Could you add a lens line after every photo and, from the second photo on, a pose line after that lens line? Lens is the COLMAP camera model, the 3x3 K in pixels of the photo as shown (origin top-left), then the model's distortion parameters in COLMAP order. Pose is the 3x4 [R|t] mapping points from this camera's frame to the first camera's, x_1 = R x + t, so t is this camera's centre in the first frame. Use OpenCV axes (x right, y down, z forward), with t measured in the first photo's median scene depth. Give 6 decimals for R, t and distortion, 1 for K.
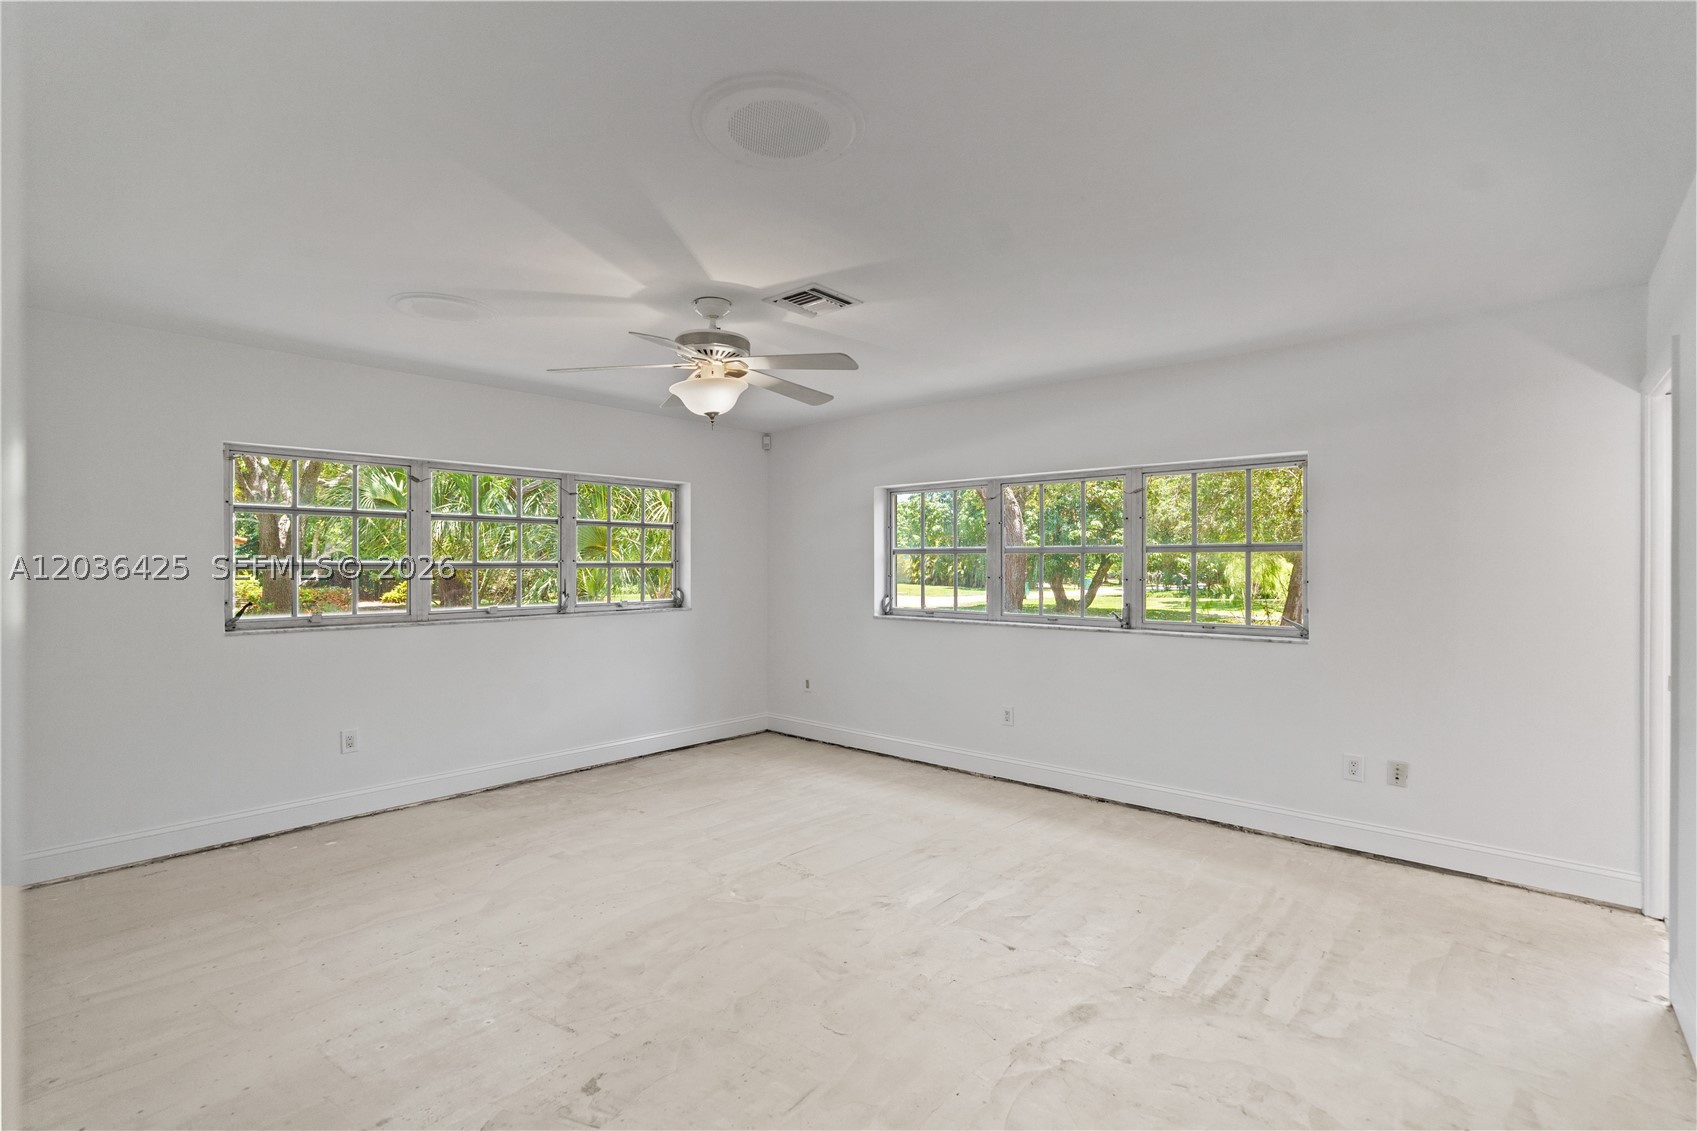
lens RADIAL K [[767.7, 0, 848.2], [0, 767.7, 558.2], [0, 0, 1]] dist [-0.001625, -0.000133]
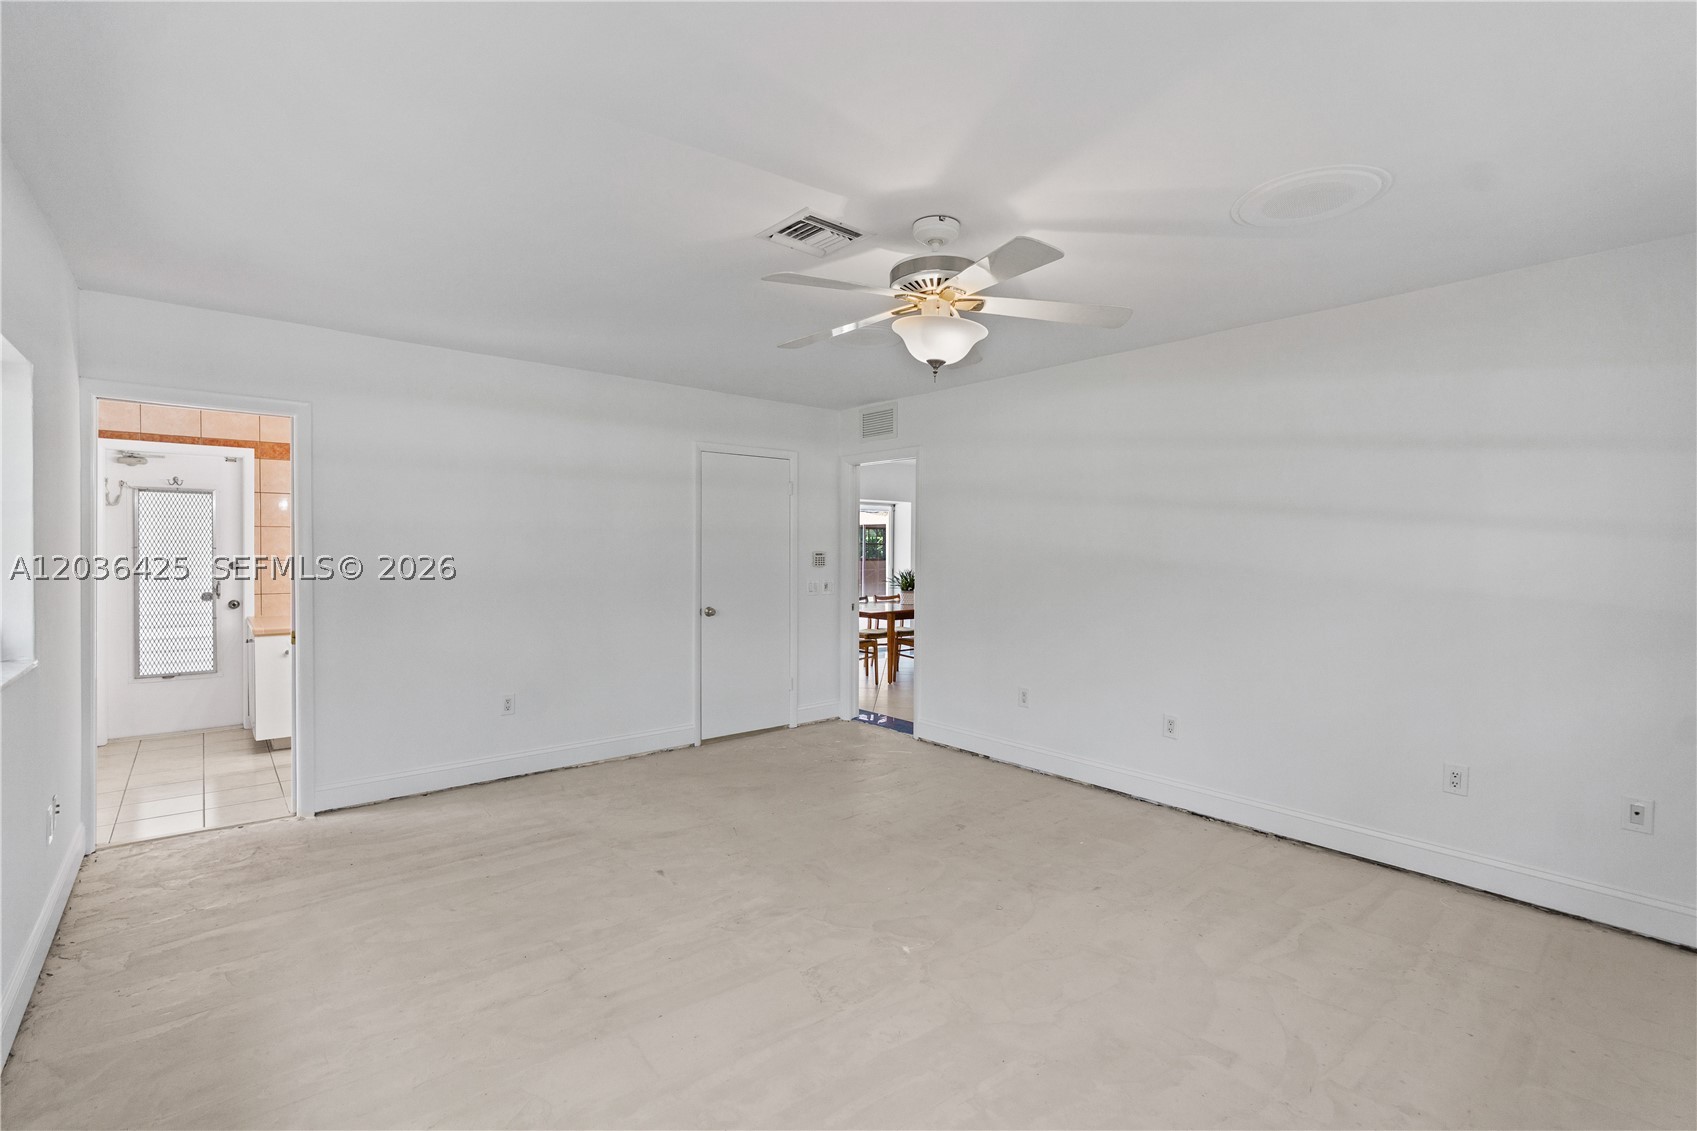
lens RADIAL K [[767.7, 0, 848.2], [0, 767.7, 558.2], [0, 0, 1]] dist [-0.001625, -0.000133]
pose [[-0.990031, -0.007680, 0.140639, -0.216131], [-0.007762, 0.999970, -0.000033, 0.022460], [-0.140634, -0.001125, -0.990061, 1.956796]]
